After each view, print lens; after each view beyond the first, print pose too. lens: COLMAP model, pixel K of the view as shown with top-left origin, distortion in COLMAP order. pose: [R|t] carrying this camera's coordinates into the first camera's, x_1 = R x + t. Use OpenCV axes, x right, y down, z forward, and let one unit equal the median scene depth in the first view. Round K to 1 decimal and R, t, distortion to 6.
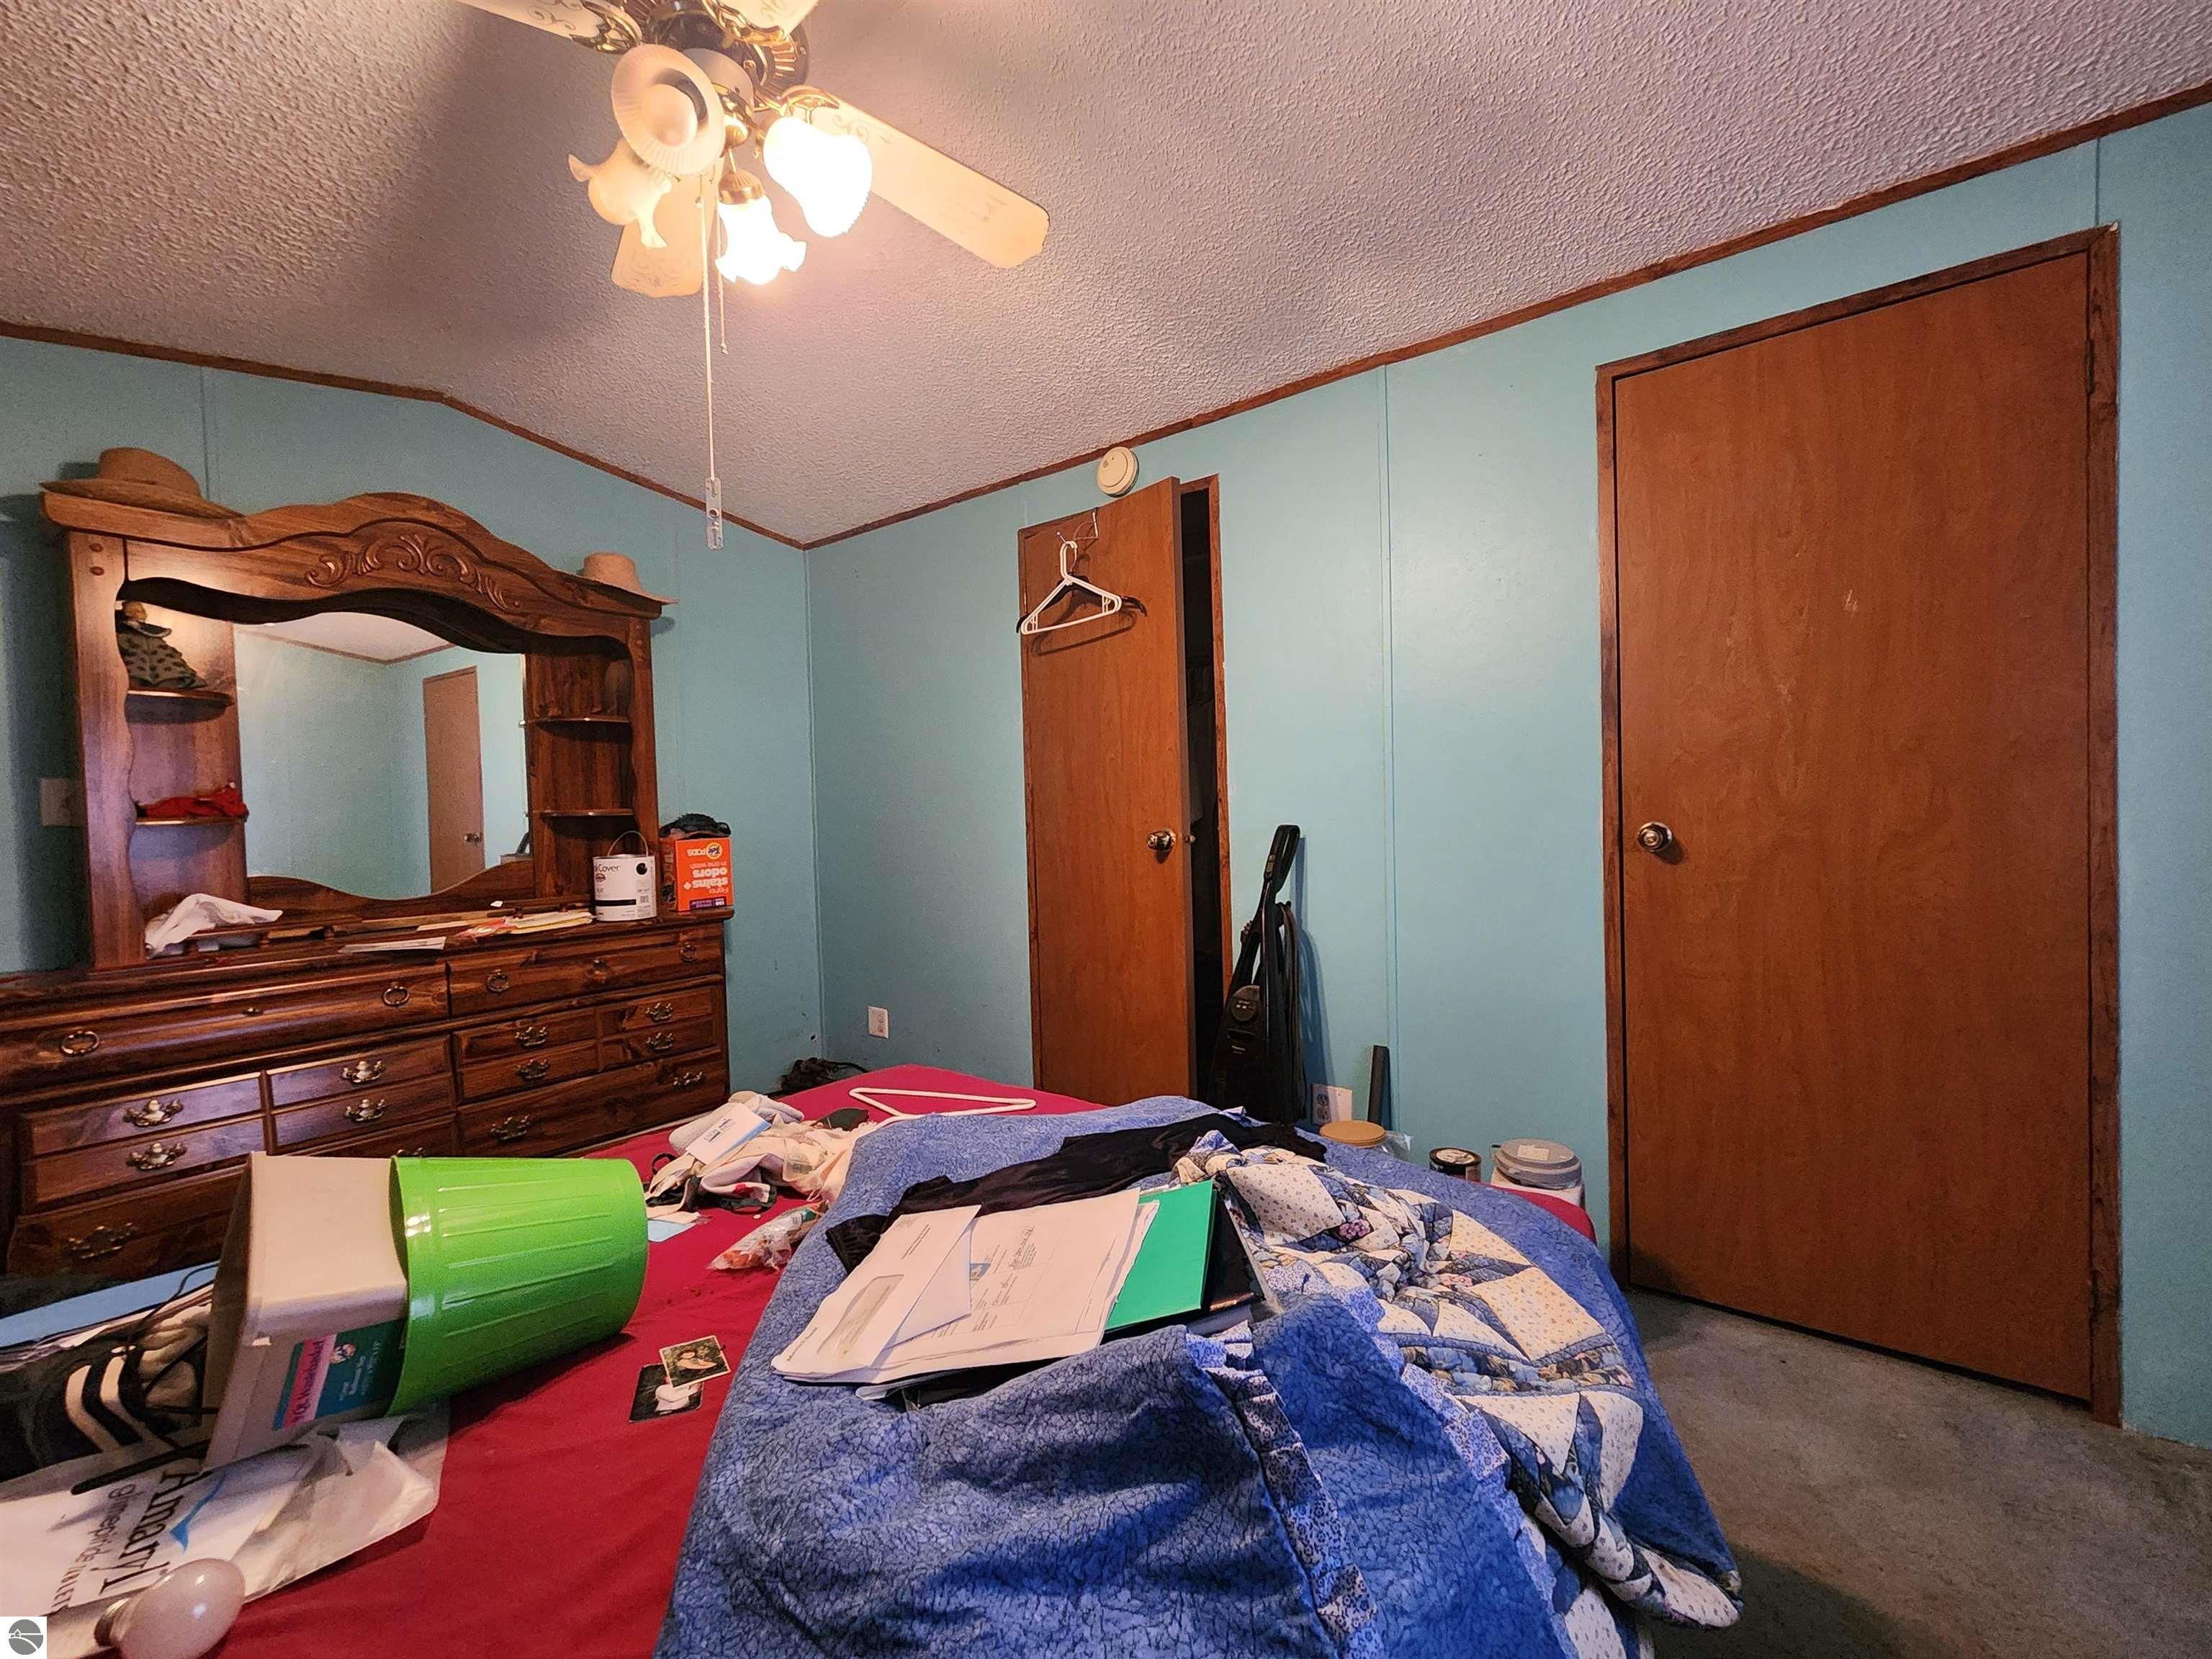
lens RADIAL K [[927.3, 0, 1094.6], [0, 927.3, 828.9], [0, 0, 1]] dist [0.000852, 0.000215]
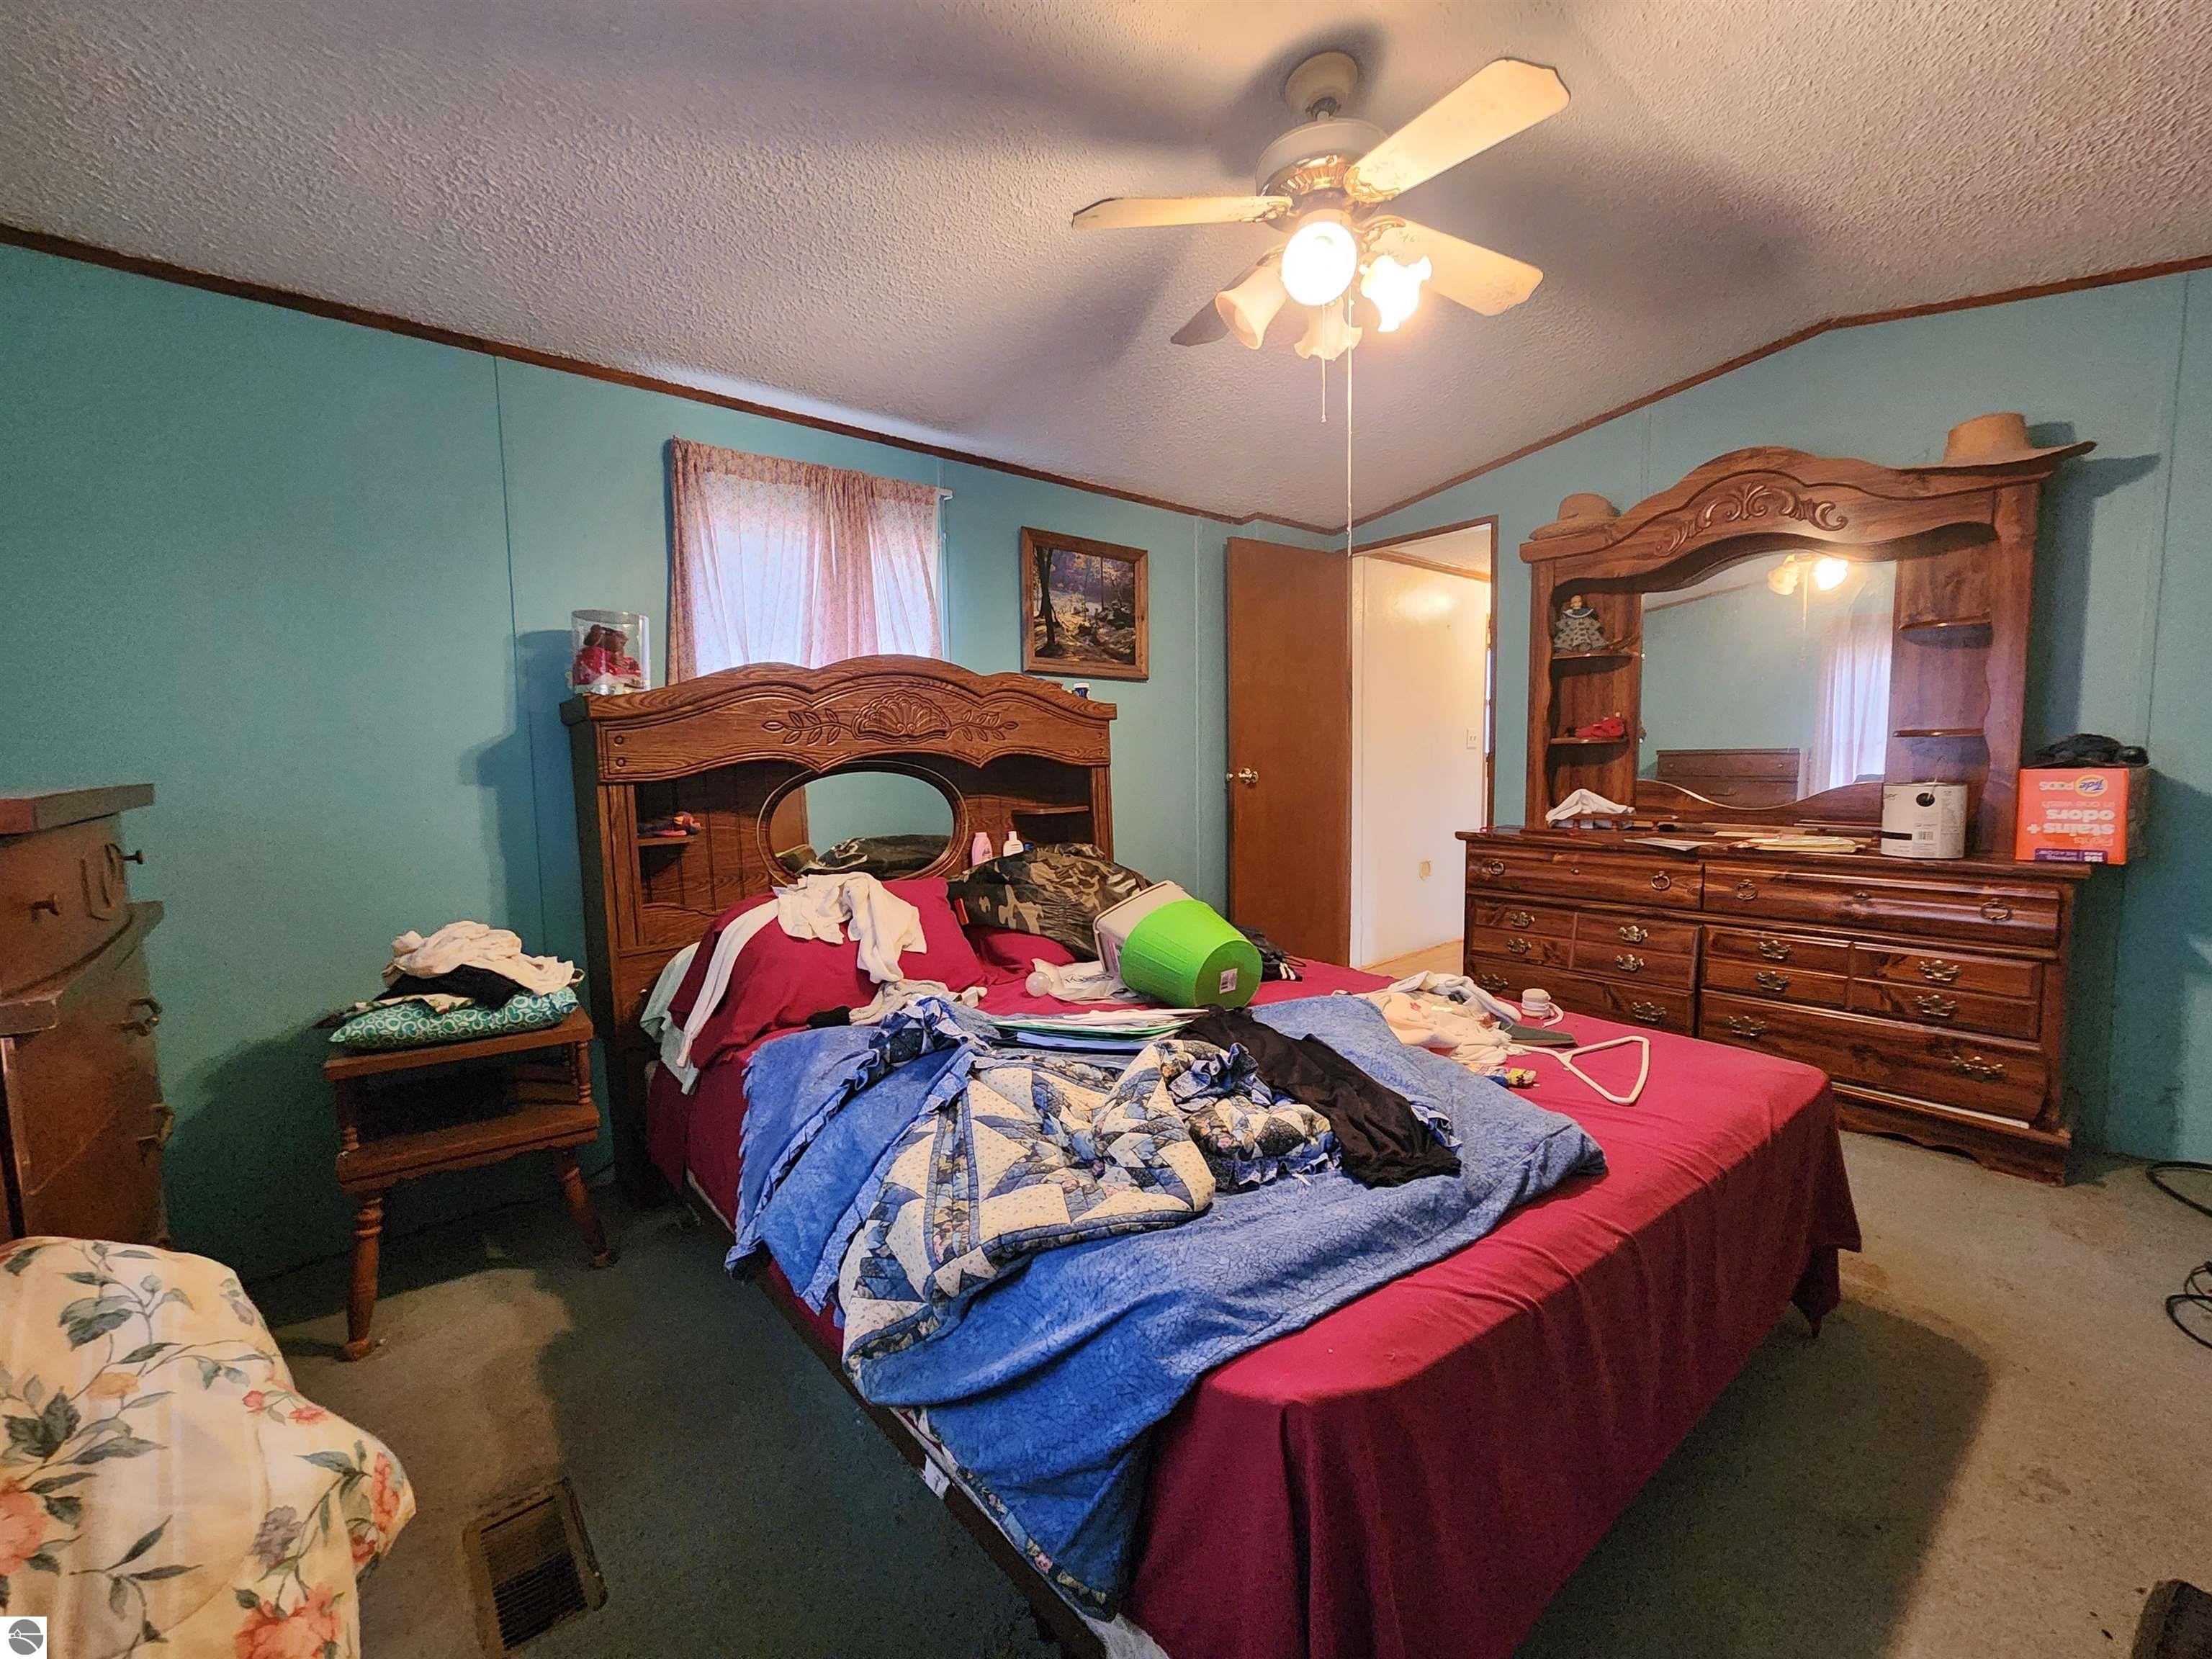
lens RADIAL K [[912.7, 0, 1112.1], [0, 912.7, 830.9], [0, 0, 1]] dist [0.001322, 0.001014]
pose [[-0.202825, 0.110889, -0.972916, 0.541098], [-0.003963, 0.993466, 0.114057, -0.024029], [0.979207, 0.026989, -0.201060, 0.482660]]
